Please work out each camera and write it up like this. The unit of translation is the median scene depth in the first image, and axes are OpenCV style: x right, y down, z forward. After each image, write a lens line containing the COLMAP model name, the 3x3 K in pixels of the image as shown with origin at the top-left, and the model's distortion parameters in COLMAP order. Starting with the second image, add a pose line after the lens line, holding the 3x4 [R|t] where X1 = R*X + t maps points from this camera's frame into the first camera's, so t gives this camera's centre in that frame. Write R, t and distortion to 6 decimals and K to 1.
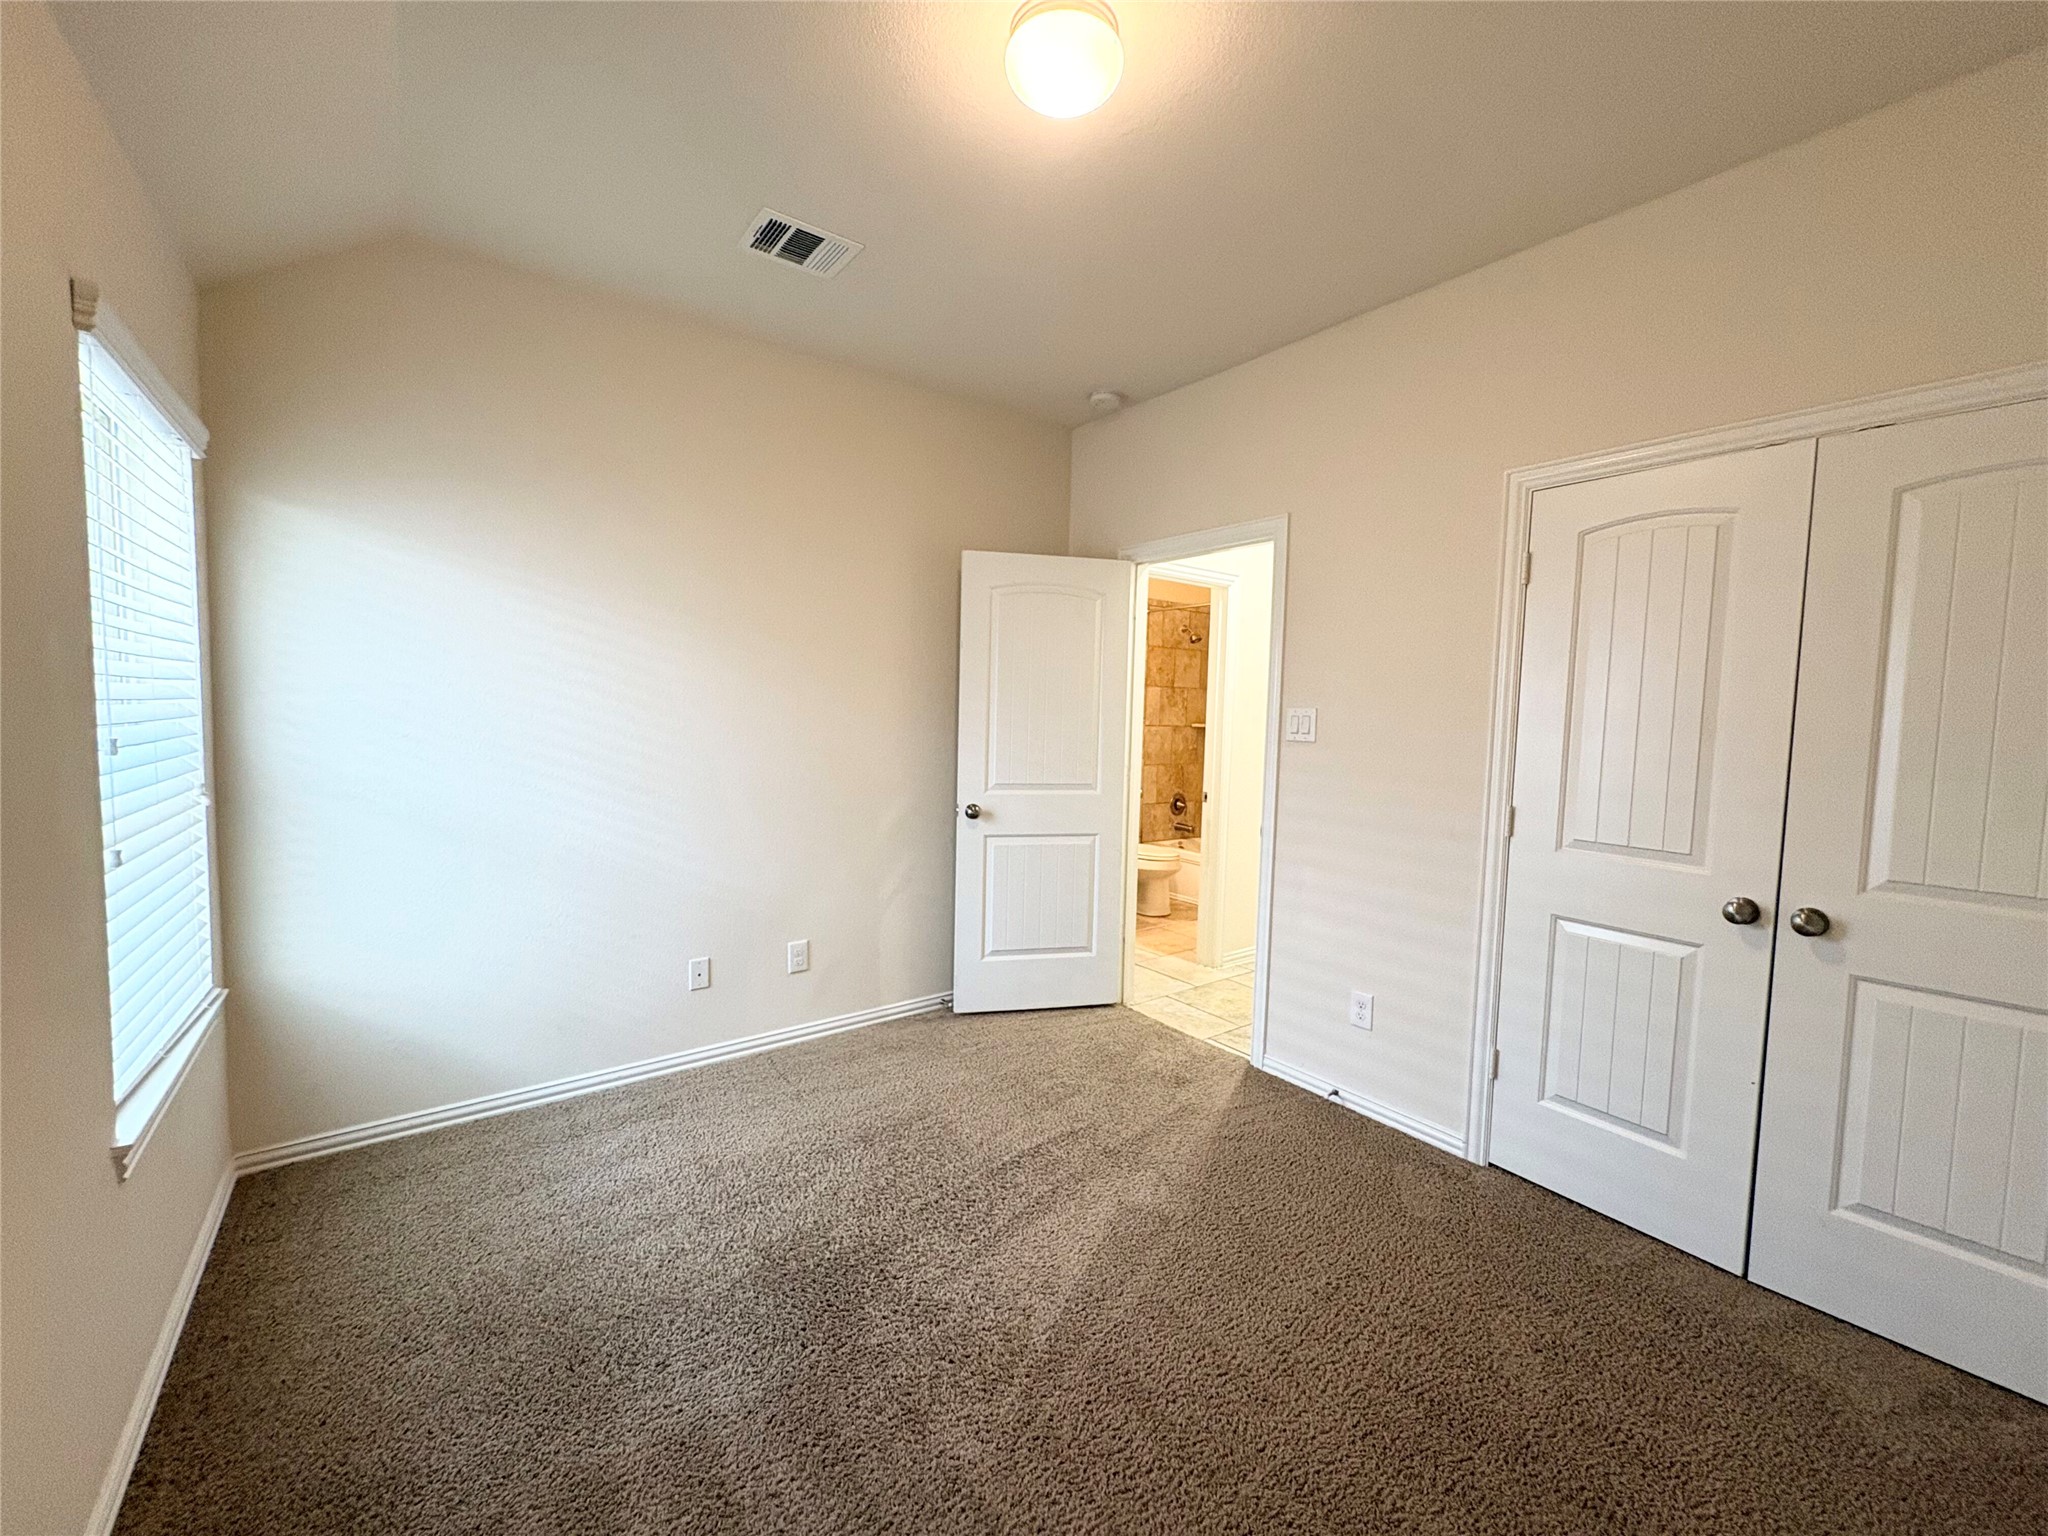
lens RADIAL K [[816.8, 0, 1023.6], [0, 816.8, 767.6], [0, 0, 1]] dist [-0.004750, 0.001438]
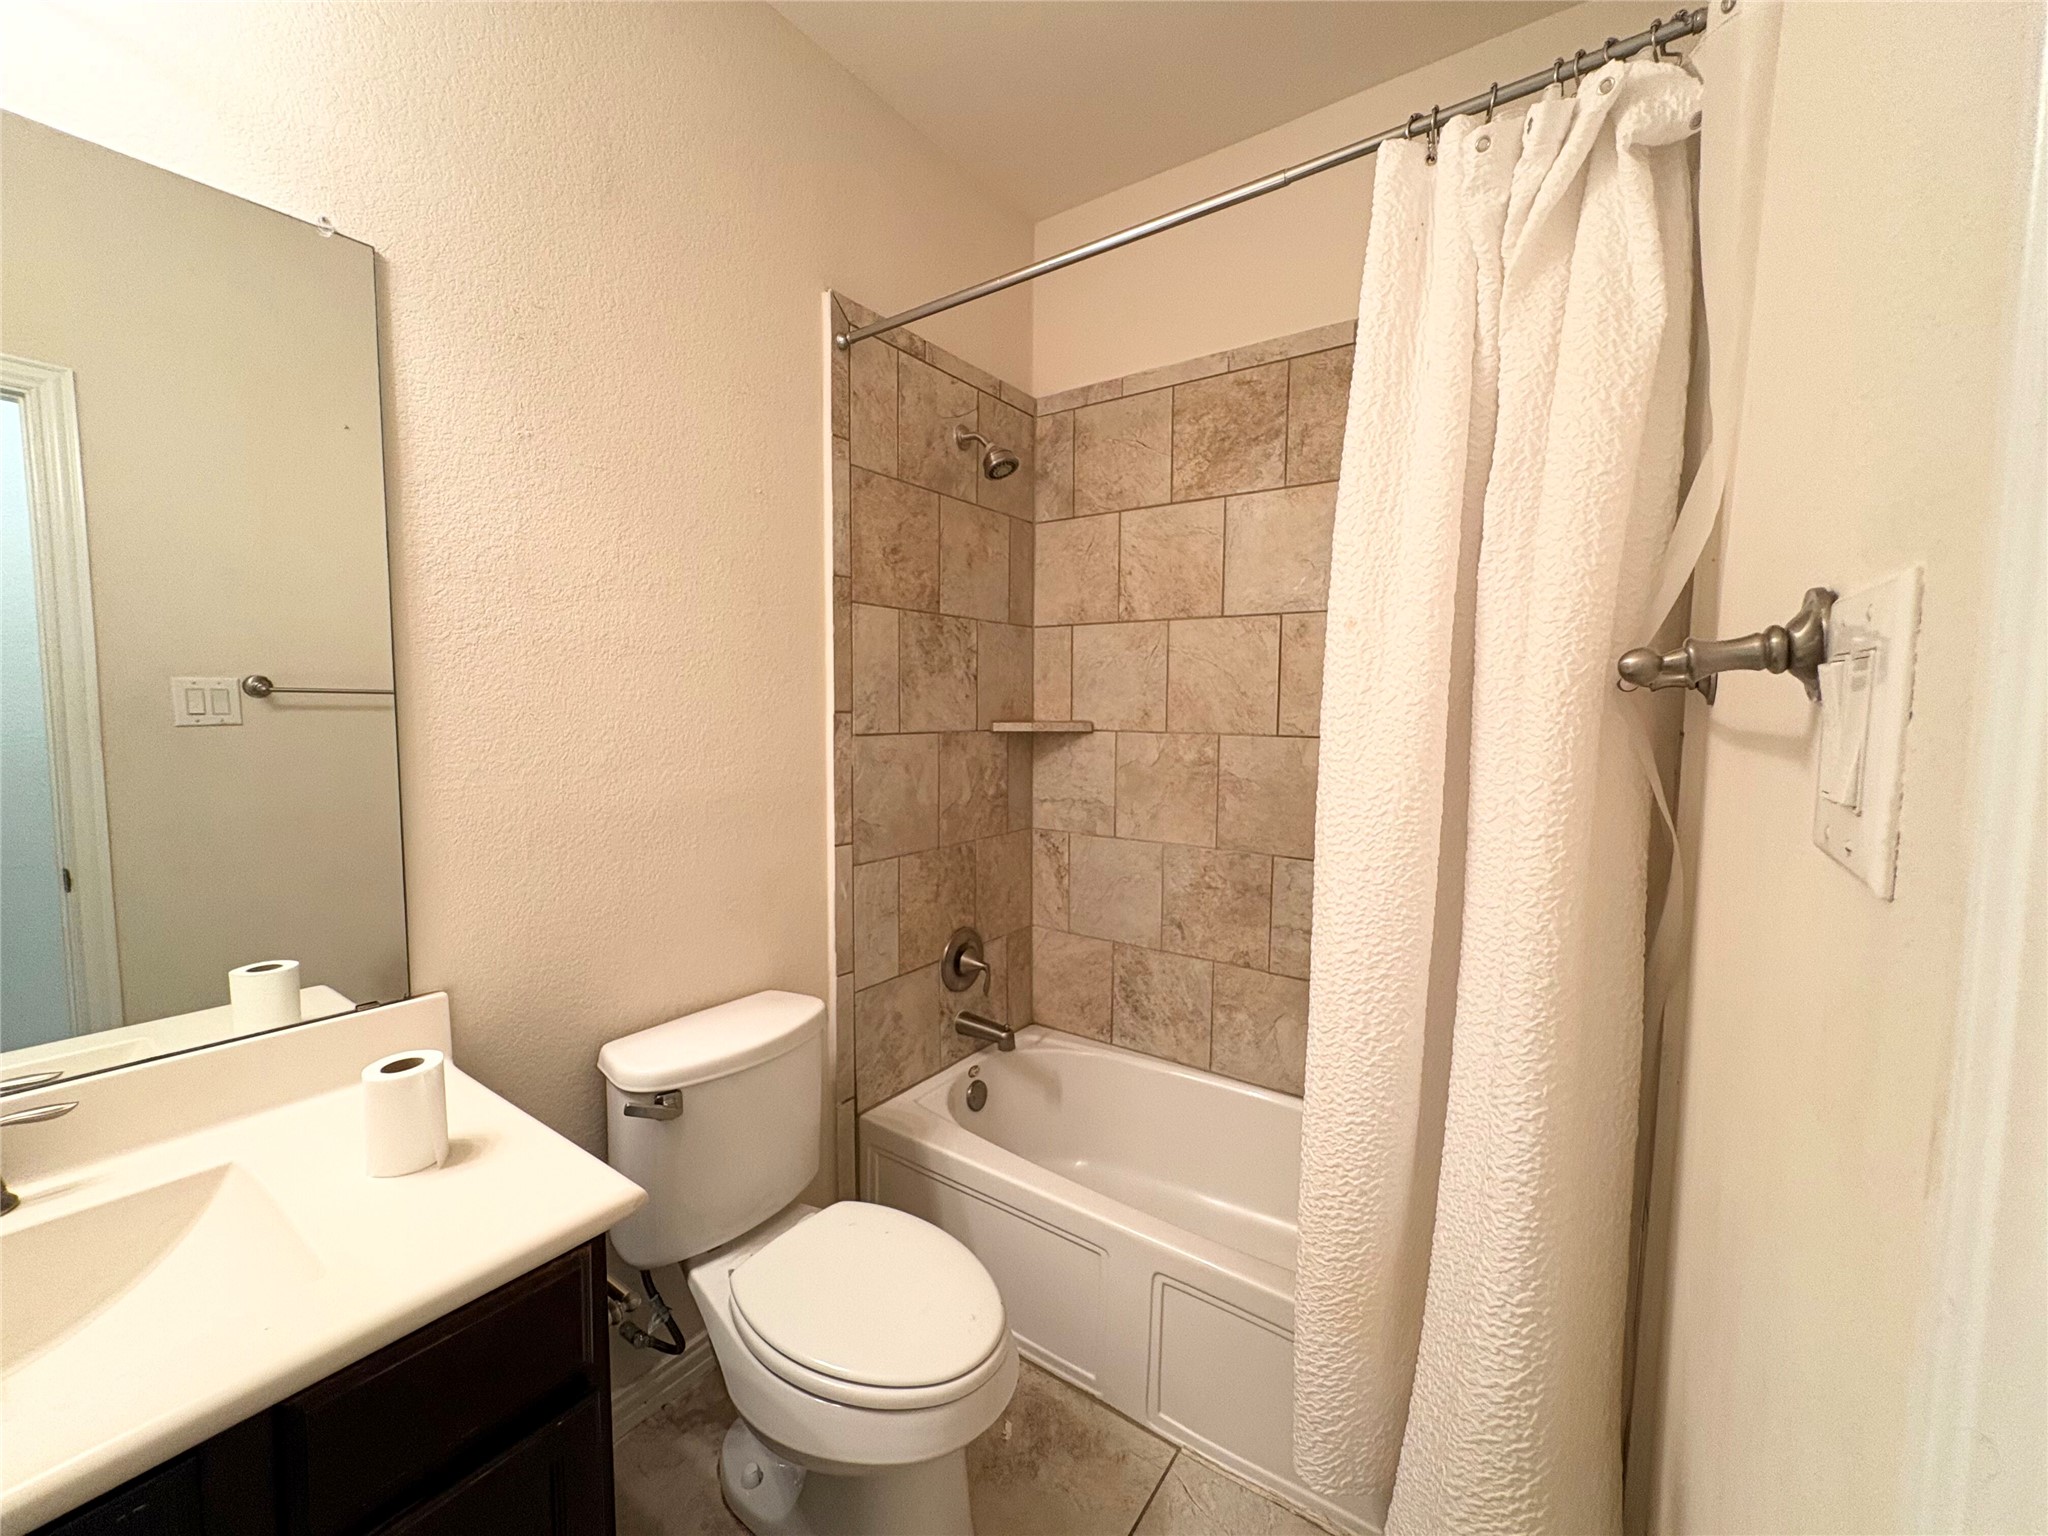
lens RADIAL K [[816.8, 0, 1030.9], [0, 816.8, 765.8], [0, 0, 1]] dist [-0.004750, 0.001438]
pose [[0.951482, -0.040373, 0.305044, 0.116738], [0.034164, 0.999087, 0.025669, -0.044611], [-0.305801, -0.014002, 0.951992, 0.674847]]
